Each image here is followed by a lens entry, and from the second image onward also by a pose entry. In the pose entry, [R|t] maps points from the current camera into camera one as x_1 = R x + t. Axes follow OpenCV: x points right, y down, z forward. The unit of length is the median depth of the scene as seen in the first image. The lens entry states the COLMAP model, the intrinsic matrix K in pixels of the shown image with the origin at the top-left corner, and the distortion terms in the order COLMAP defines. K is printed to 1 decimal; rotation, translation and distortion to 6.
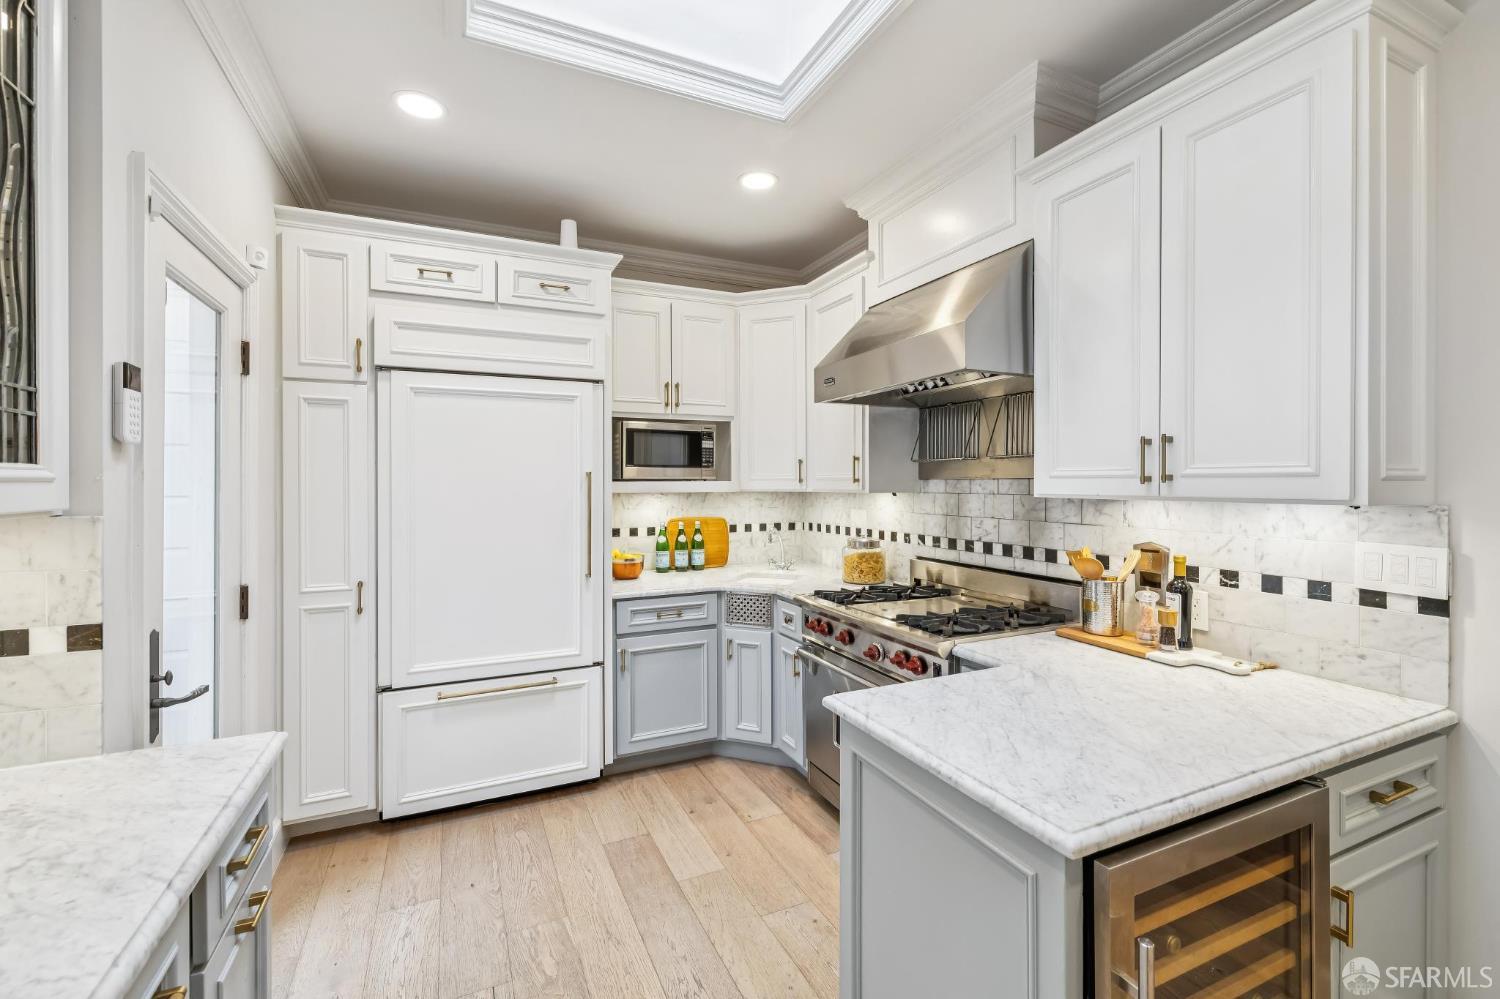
lens RADIAL K [[644.3, 0, 748.8], [0, 644.3, 487.1], [0, 0, 1]] dist [0.001835, 0.000502]
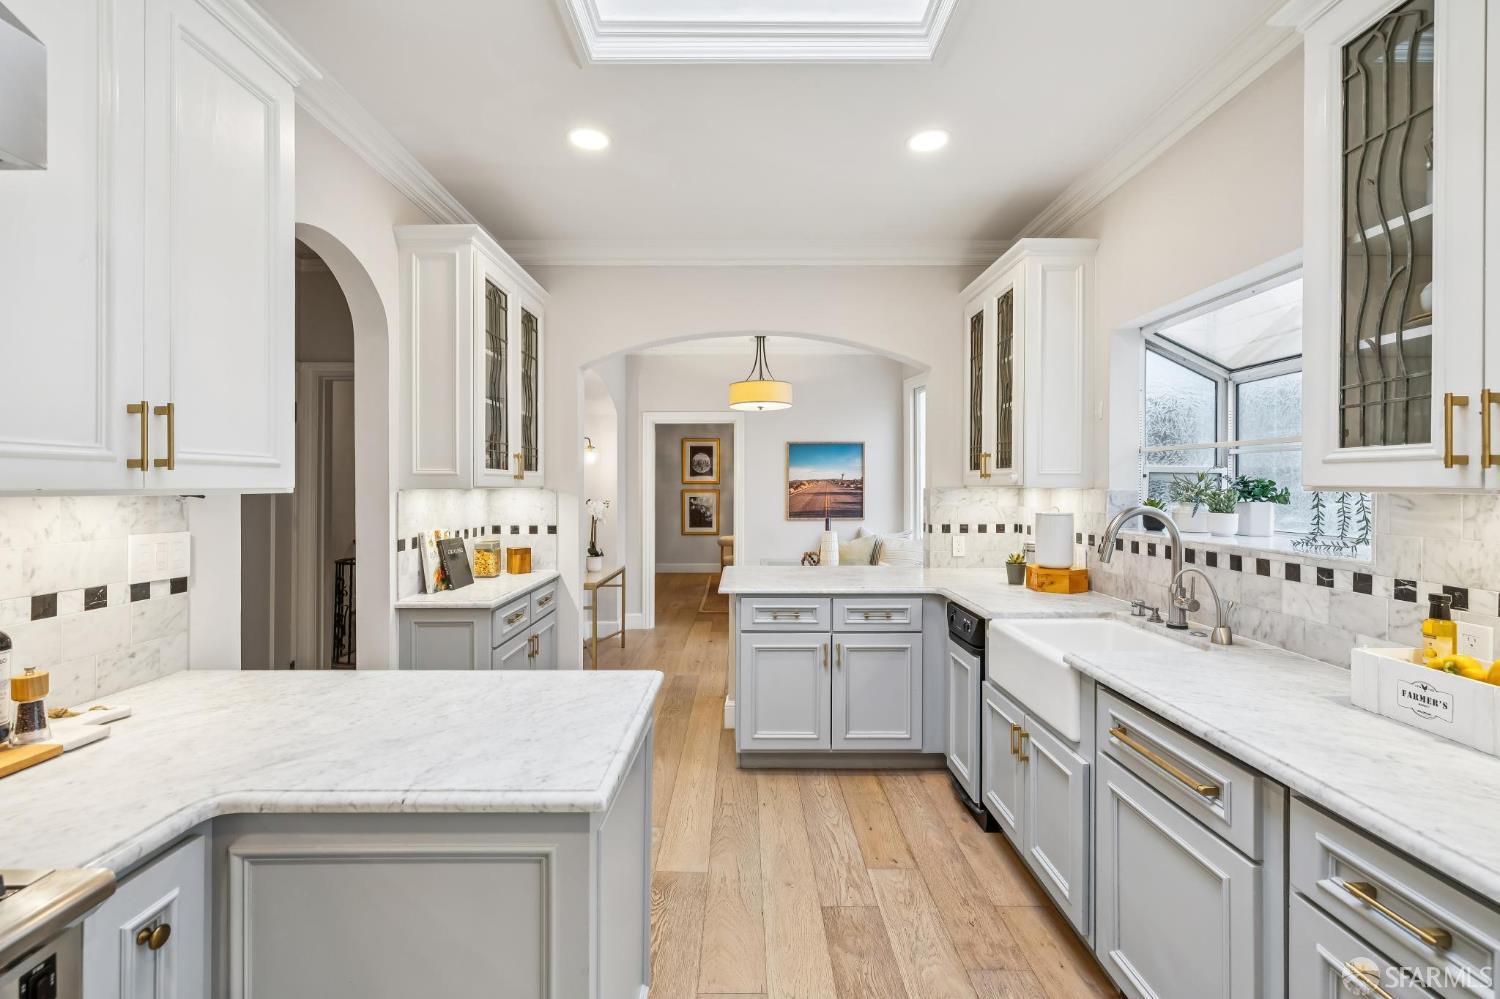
lens RADIAL K [[631.1, 0, 744.7], [0, 631.1, 481.1], [0, 0, 1]] dist [0.000242, 0.000086]
pose [[-0.909191, 0.007976, 0.416302, -0.144058], [0.008178, 0.999966, -0.001296, 0.007265], [-0.416298, 0.002226, -0.909225, 0.799357]]
